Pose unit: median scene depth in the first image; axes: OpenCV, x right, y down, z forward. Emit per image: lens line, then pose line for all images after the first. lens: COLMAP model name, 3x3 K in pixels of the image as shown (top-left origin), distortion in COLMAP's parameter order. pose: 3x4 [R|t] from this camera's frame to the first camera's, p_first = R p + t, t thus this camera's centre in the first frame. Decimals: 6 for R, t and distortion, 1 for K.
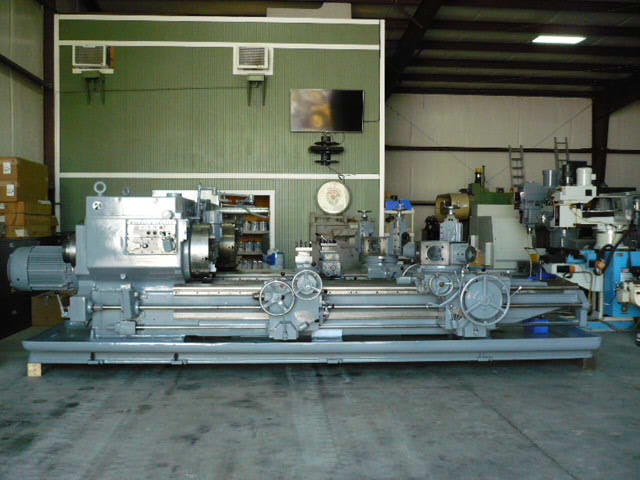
lens RADIAL K [[683.1, 0, 315.9], [0, 683.1, 241.6], [0, 0, 1]] dist [-0.069652, 0.000000]
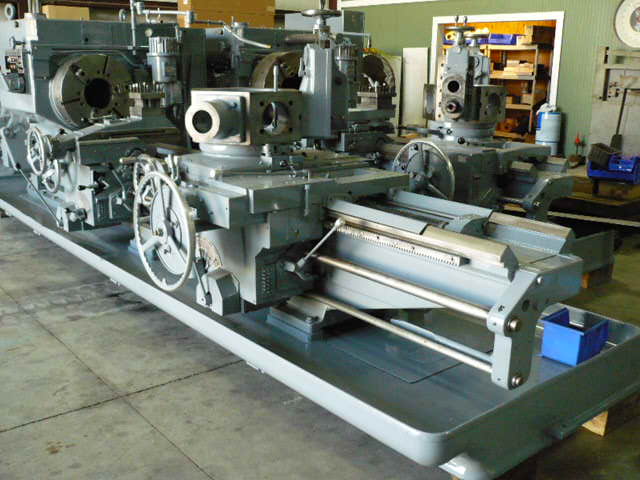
lens RADIAL K [[683.1, 0, 321.2], [0, 683.1, 241.6], [0, 0, 1]] dist [-0.069652, 0.000000]
pose [[0.580042, 0.210019, -0.787047, 0.588191], [-0.033178, 0.971482, 0.234783, -0.011066], [0.813910, -0.110071, 0.570468, 0.758954]]
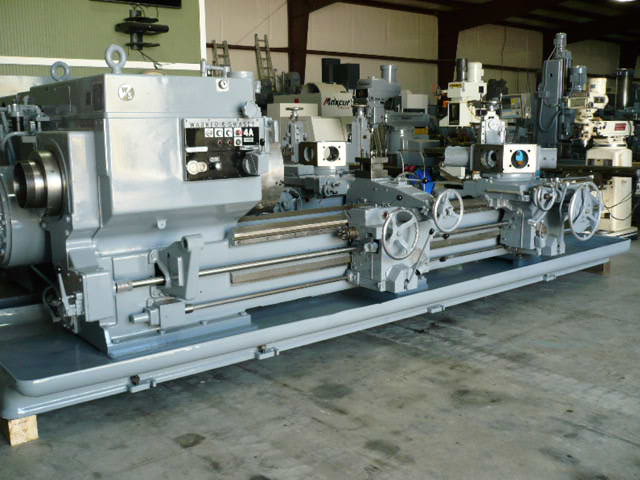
lens RADIAL K [[683.1, 0, 318.6], [0, 683.1, 241.1], [0, 0, 1]] dist [-0.069652, 0.000000]
pose [[0.812404, -0.110918, 0.572448, -0.472629], [0.031312, 0.988623, 0.147119, -0.011562], [-0.582253, -0.101596, 0.806635, 0.455199]]
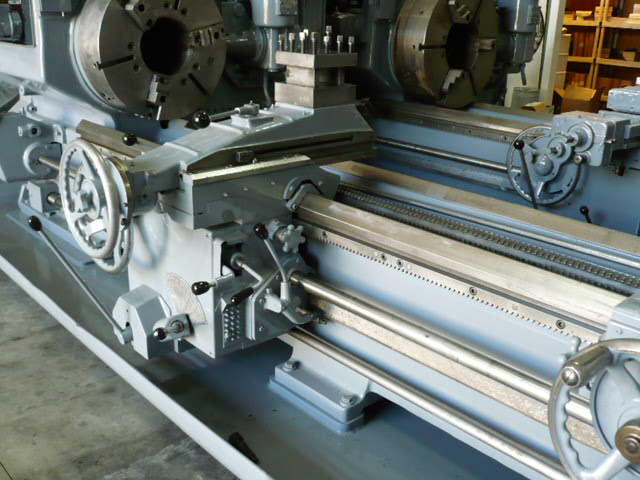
lens RADIAL K [[683.1, 0, 319.7], [0, 683.1, 240.3], [0, 0, 1]] dist [-0.069652, 0.000000]
pose [[0.621003, 0.272845, -0.734786, 0.210633], [-0.050775, 0.949491, 0.309658, -0.006171], [0.782162, -0.154990, 0.603491, 0.816235]]
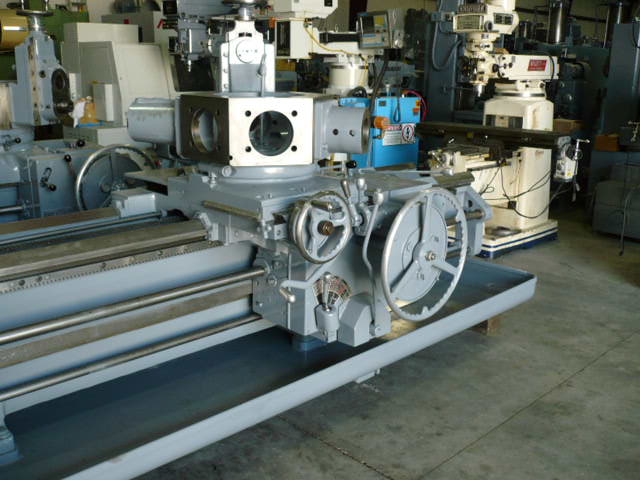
lens RADIAL K [[683.1, 0, 321.9], [0, 683.1, 242.2], [0, 0, 1]] dist [-0.069652, 0.000000]
pose [[0.757064, -0.161894, 0.632965, -0.029053], [0.006725, 0.970692, 0.240231, -0.010526], [-0.653306, -0.177613, 0.735965, 0.690599]]
